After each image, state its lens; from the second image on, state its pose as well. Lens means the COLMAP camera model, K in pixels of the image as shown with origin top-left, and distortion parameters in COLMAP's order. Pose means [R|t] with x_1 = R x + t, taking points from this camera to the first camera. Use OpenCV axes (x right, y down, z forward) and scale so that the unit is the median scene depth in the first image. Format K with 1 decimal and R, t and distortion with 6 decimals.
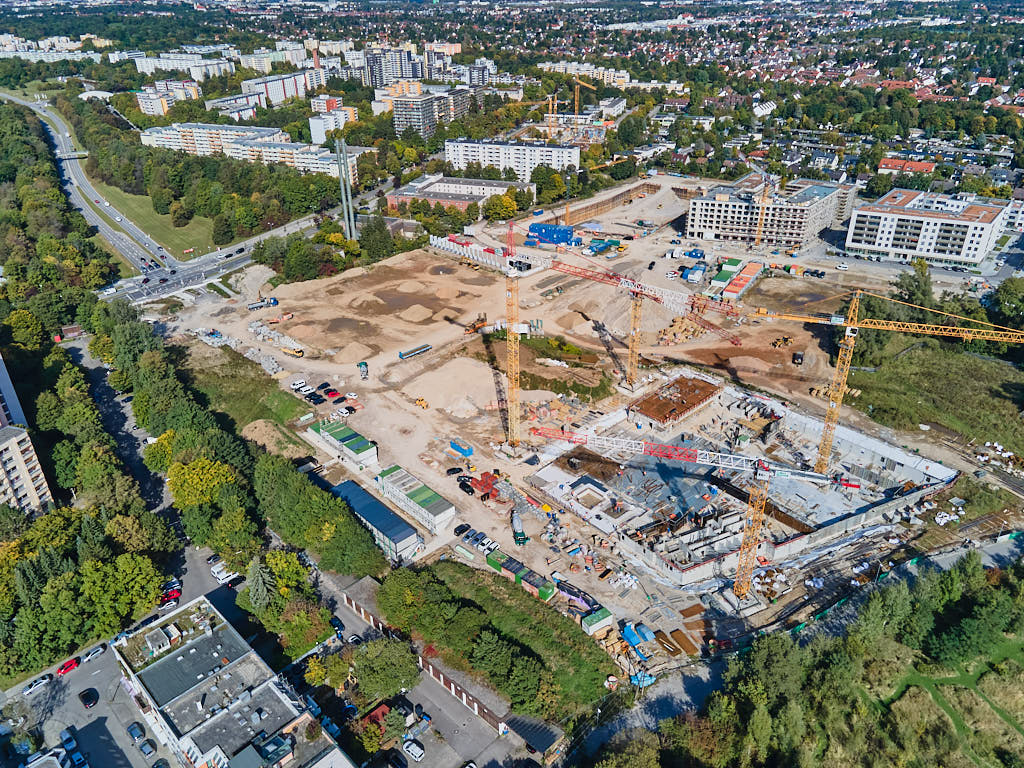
lens RADIAL K [[741.8, 0, 512.0], [0, 741.8, 384.0], [0, 0, 1]] dist [0.022943, 0.030836]
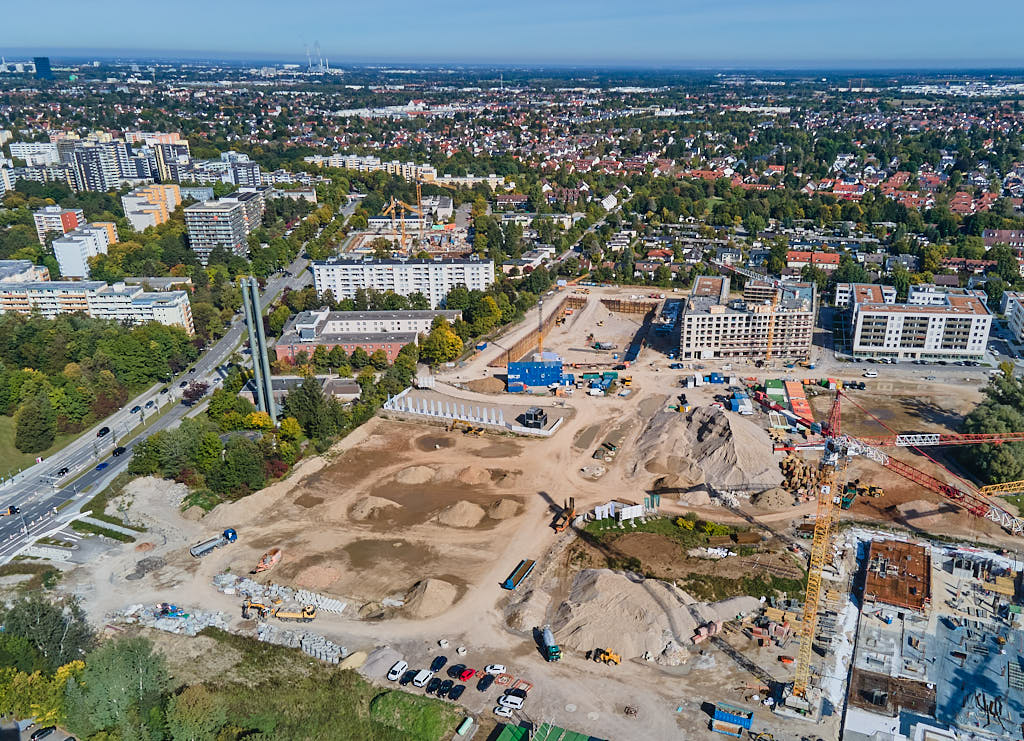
lens RADIAL K [[852.3, 0, 575.6], [0, 852.3, 435.0], [0, 0, 1]] dist [0.050530, -0.045628]
pose [[0.913242, -0.145474, 0.380562, -0.285068], [0.177734, 0.982765, -0.050837, -0.094677], [-0.366607, 0.114065, 0.923357, 0.180899]]
